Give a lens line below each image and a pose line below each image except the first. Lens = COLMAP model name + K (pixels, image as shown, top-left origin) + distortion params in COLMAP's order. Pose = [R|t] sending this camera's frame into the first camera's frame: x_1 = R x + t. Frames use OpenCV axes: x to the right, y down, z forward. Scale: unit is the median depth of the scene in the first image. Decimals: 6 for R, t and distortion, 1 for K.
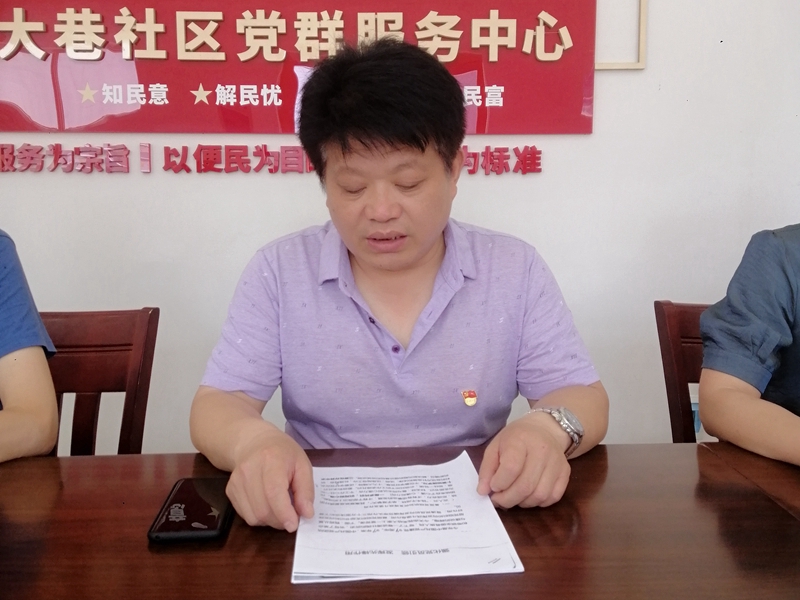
lens RADIAL K [[350.9, 0, 400.1], [0, 350.9, 401.1], [0, 0, 1]] dist [-0.000992, -0.000677]
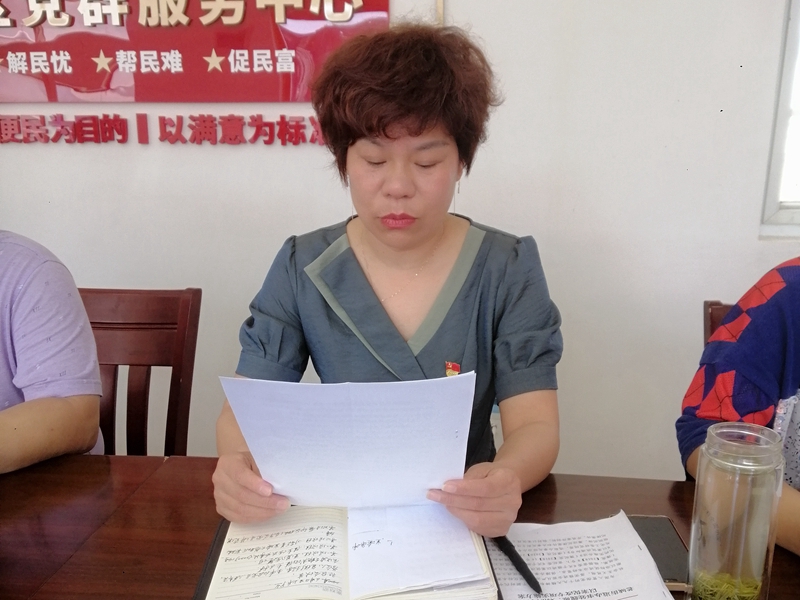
lens RADIAL K [[350.9, 0, 400.1], [0, 350.9, 401.1], [0, 0, 1]] dist [-0.000992, -0.000677]
pose [[0.998338, 0.036362, -0.044711, 0.644911], [-0.033882, 0.997910, 0.055020, 0.000646], [0.046619, -0.053414, 0.997484, 0.002925]]
